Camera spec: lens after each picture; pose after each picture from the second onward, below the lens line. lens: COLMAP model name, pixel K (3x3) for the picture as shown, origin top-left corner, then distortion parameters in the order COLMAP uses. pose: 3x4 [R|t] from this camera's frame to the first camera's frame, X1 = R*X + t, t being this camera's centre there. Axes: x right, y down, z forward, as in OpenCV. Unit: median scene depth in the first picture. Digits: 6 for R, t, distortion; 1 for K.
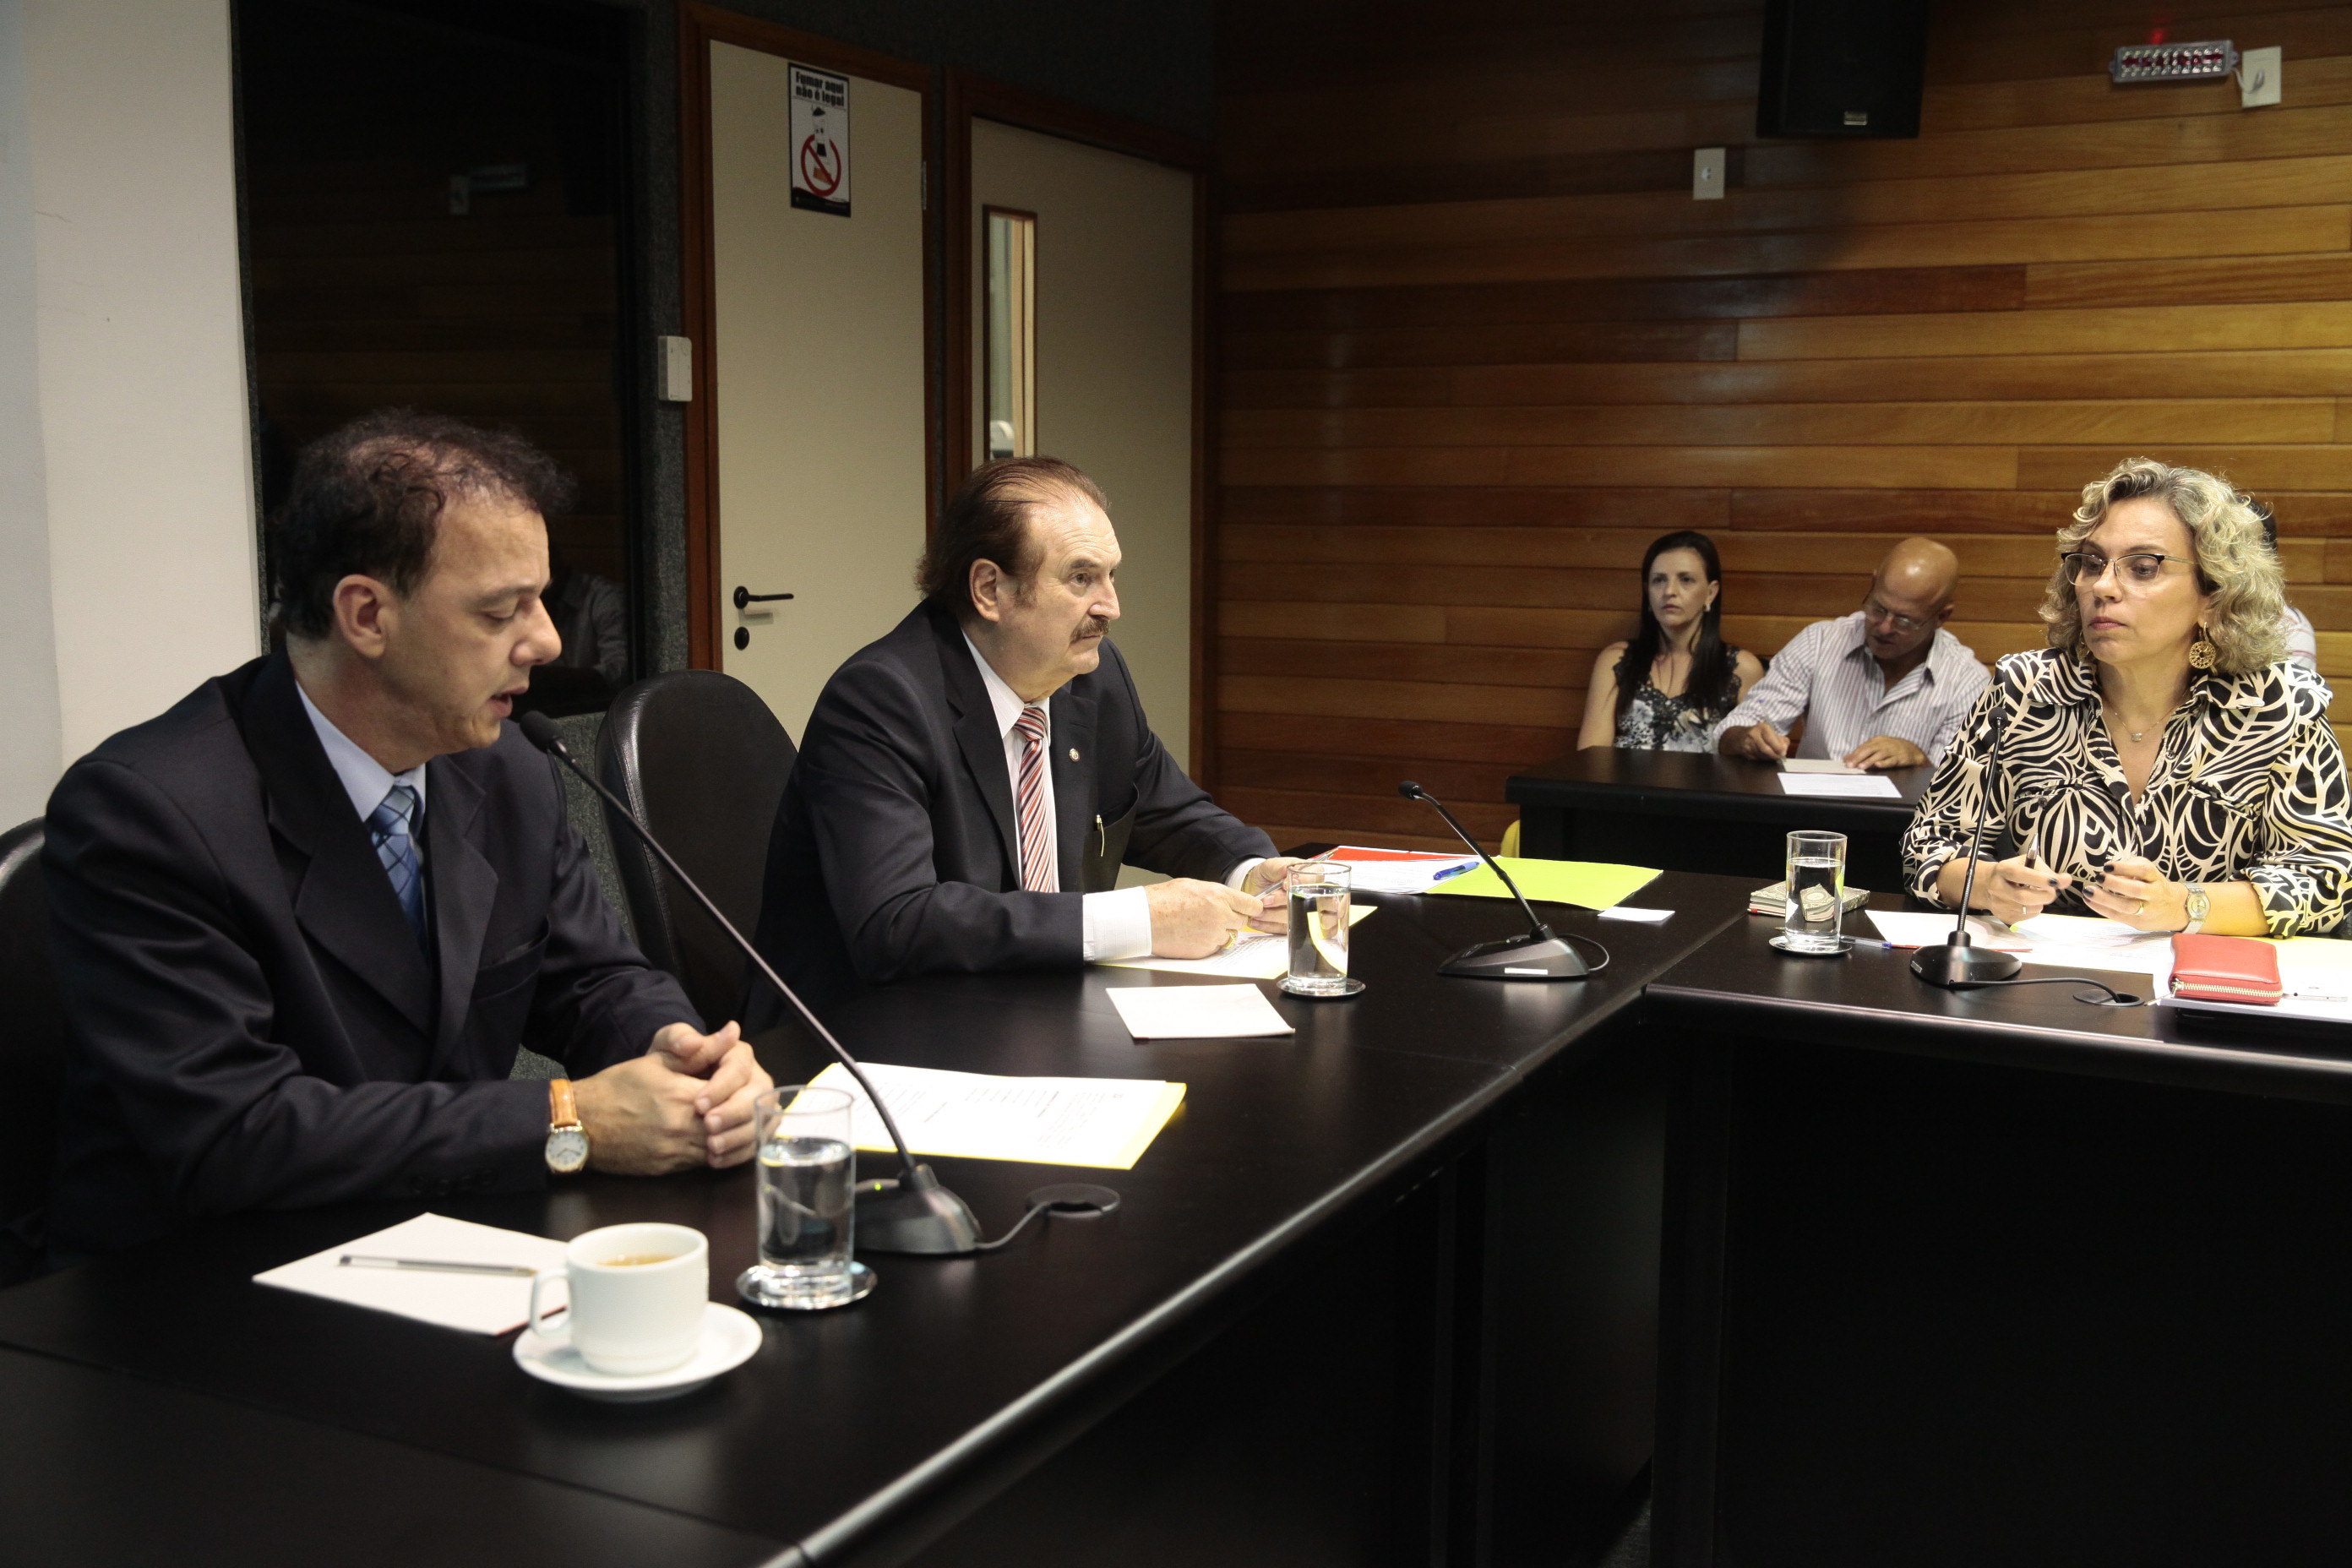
lens RADIAL K [[2425.4, 0, 1165.2], [0, 2425.4, 771.3], [0, 0, 1]] dist [0.044947, 0.000000]
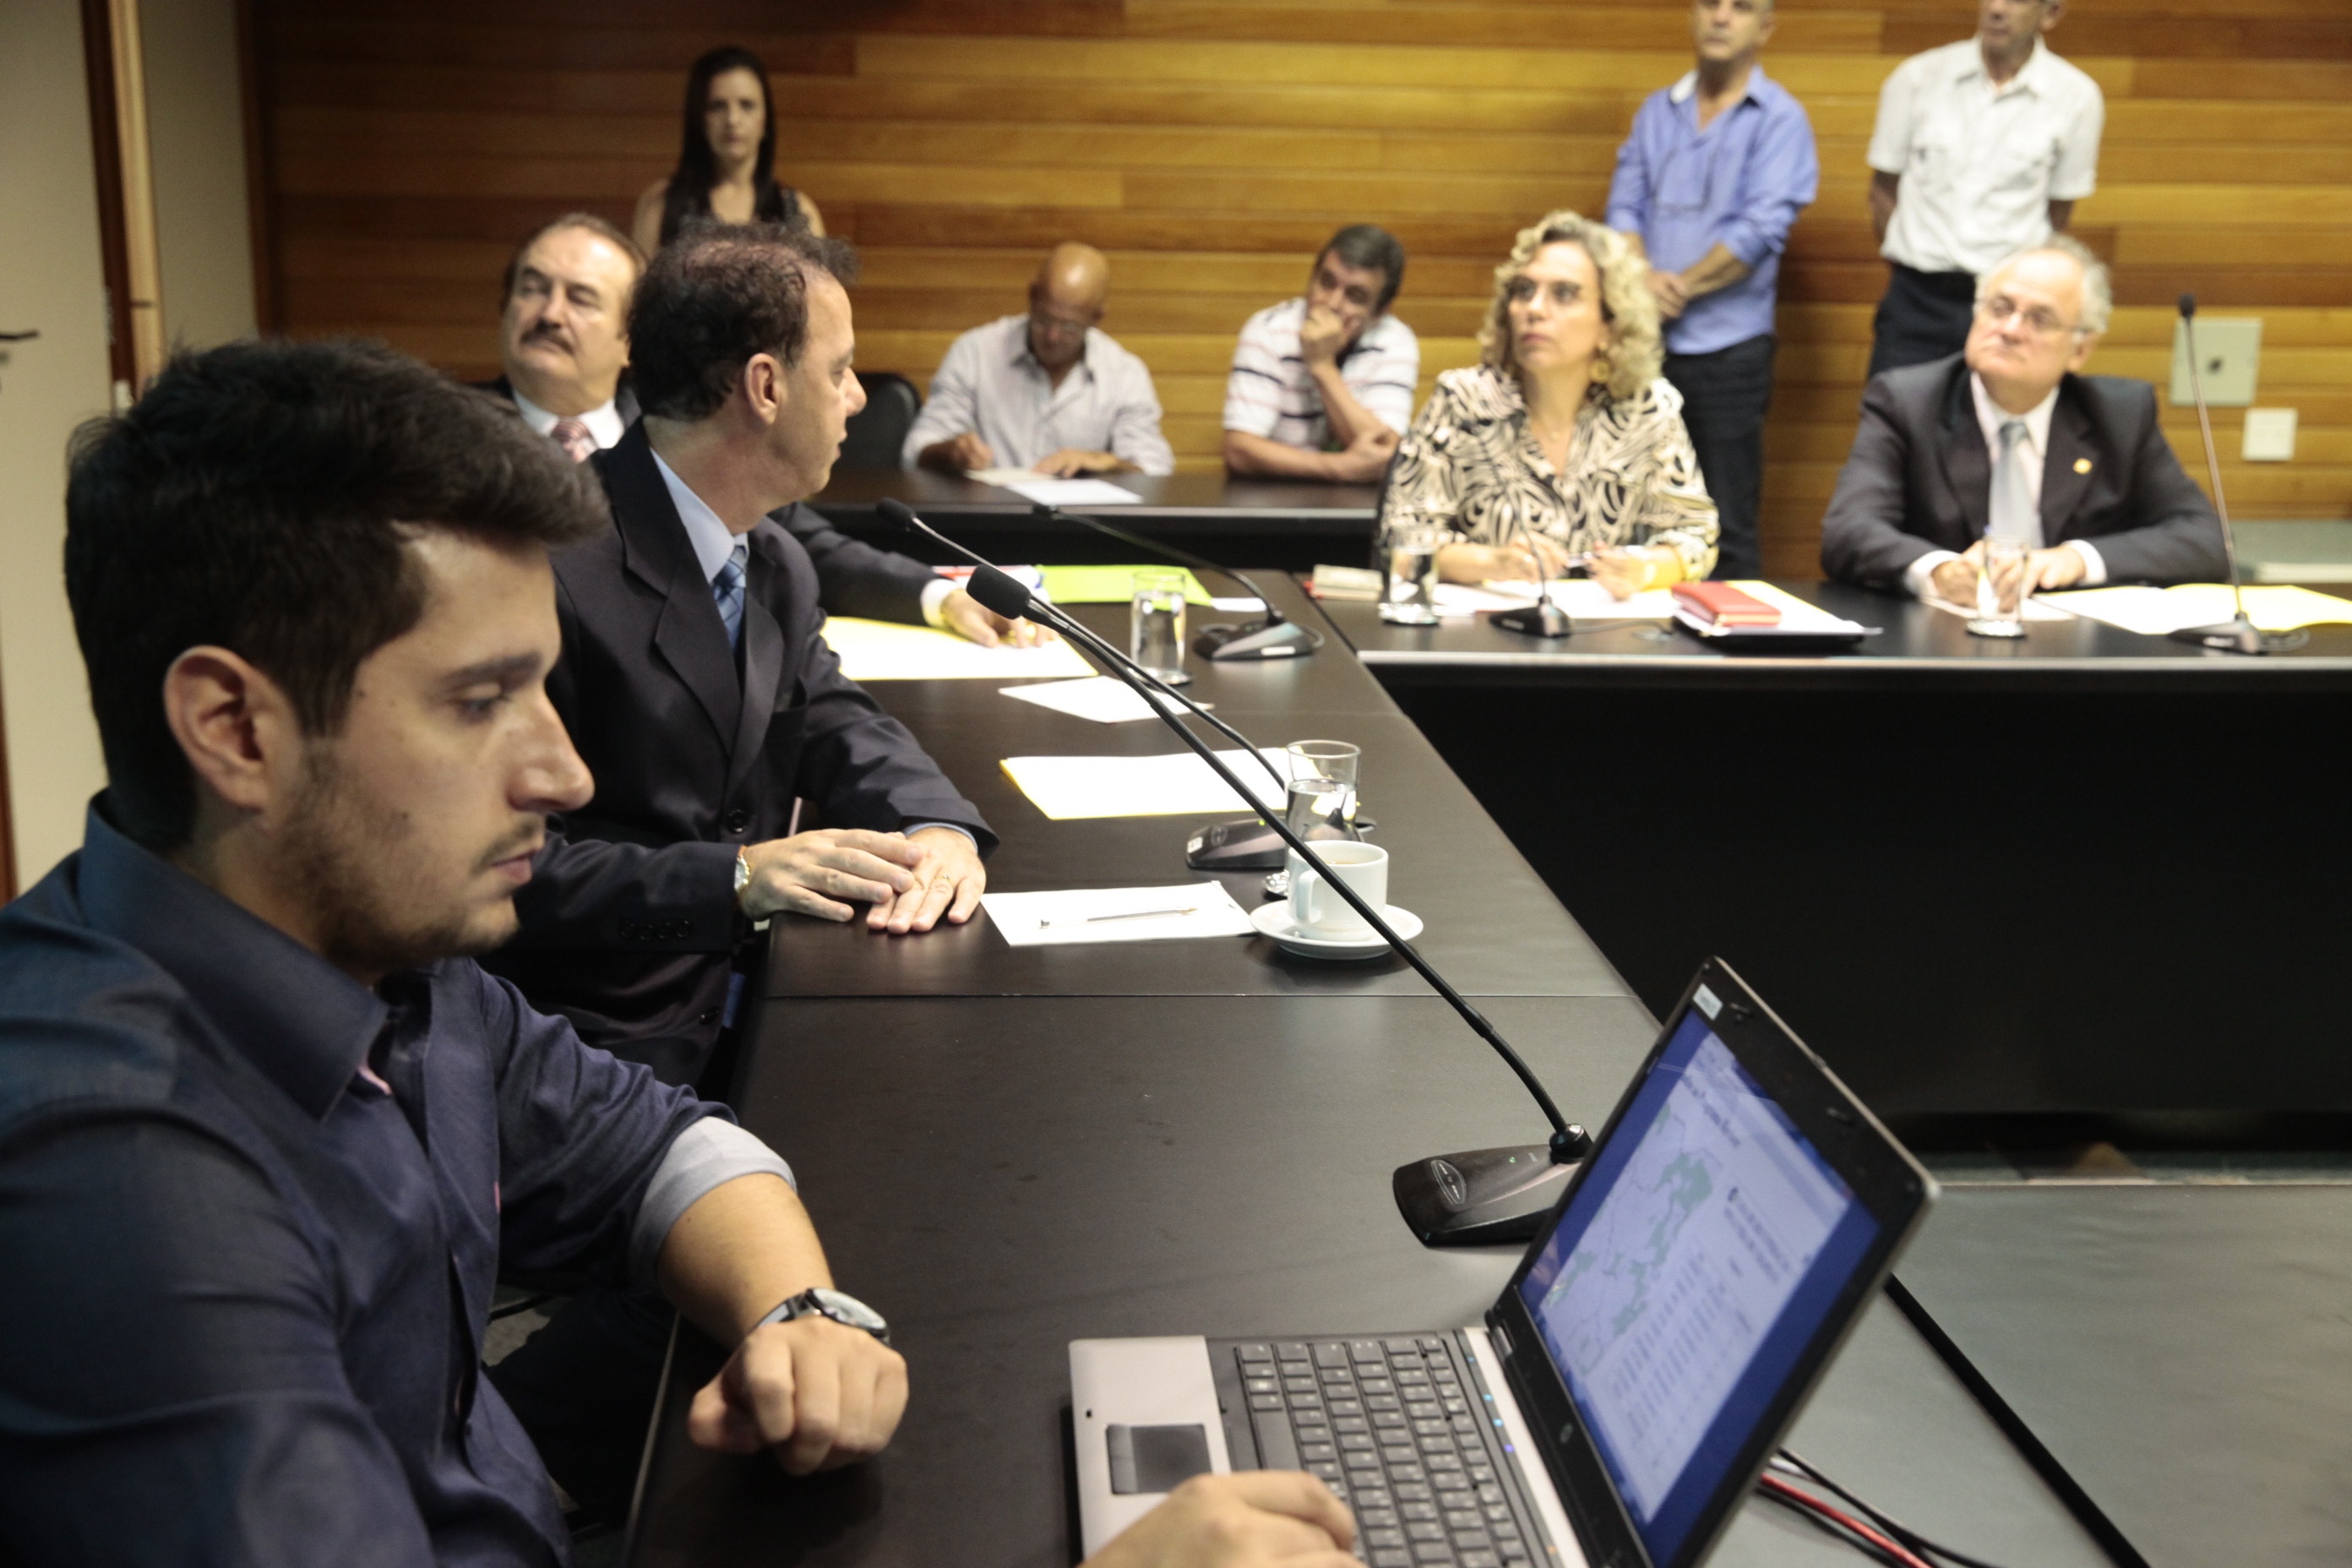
lens RADIAL K [[2806.3, 0, 1180.2], [0, 2806.3, 775.6], [0, 0, 1]] dist [-0.169242, 0.000000]
pose [[0.842532, -0.102969, 0.528713, -0.387542], [0.045275, 0.991622, 0.120975, -0.015421], [-0.536740, -0.077988, 0.840135, -0.080459]]
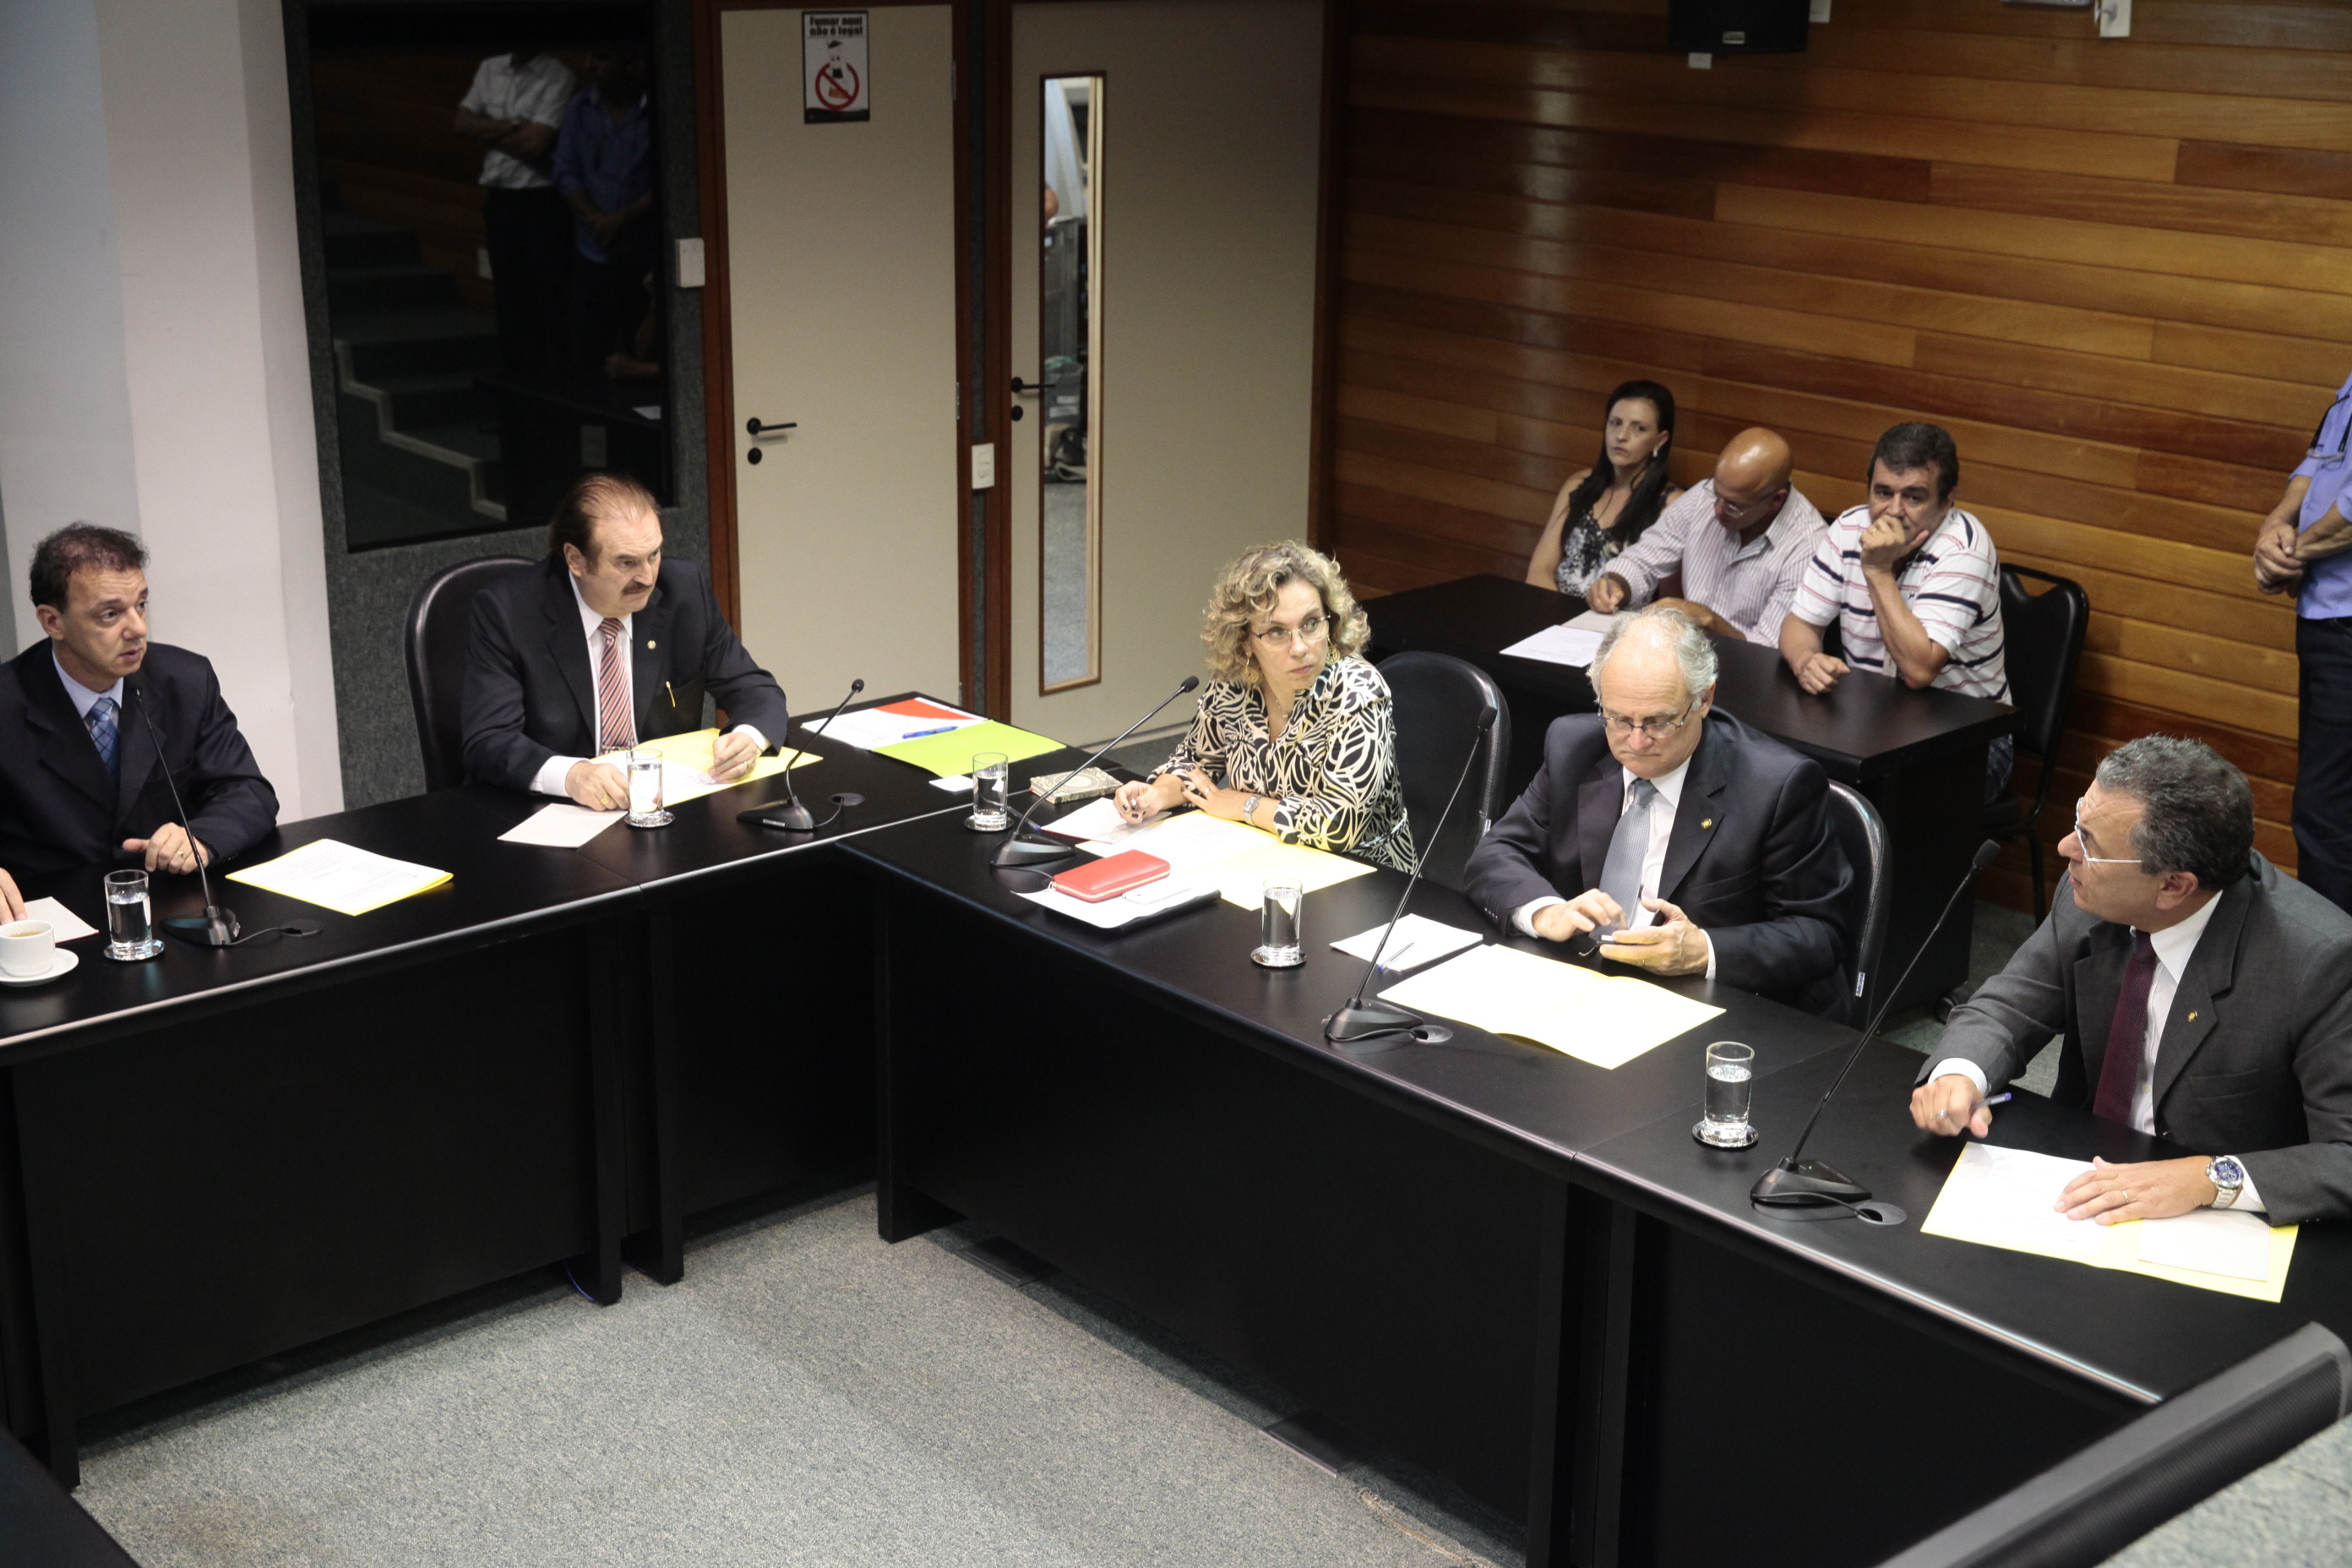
lens RADIAL K [[3101.0, 0, 1177.6], [0, 3101.0, 799.7], [0, 0, 1]] dist [0.099089, 0.000000]
pose [[0.921129, 0.124851, -0.368692, 0.728669], [-0.053951, 0.978974, 0.196722, -0.229491], [0.385501, -0.161315, 0.908497, -0.523985]]
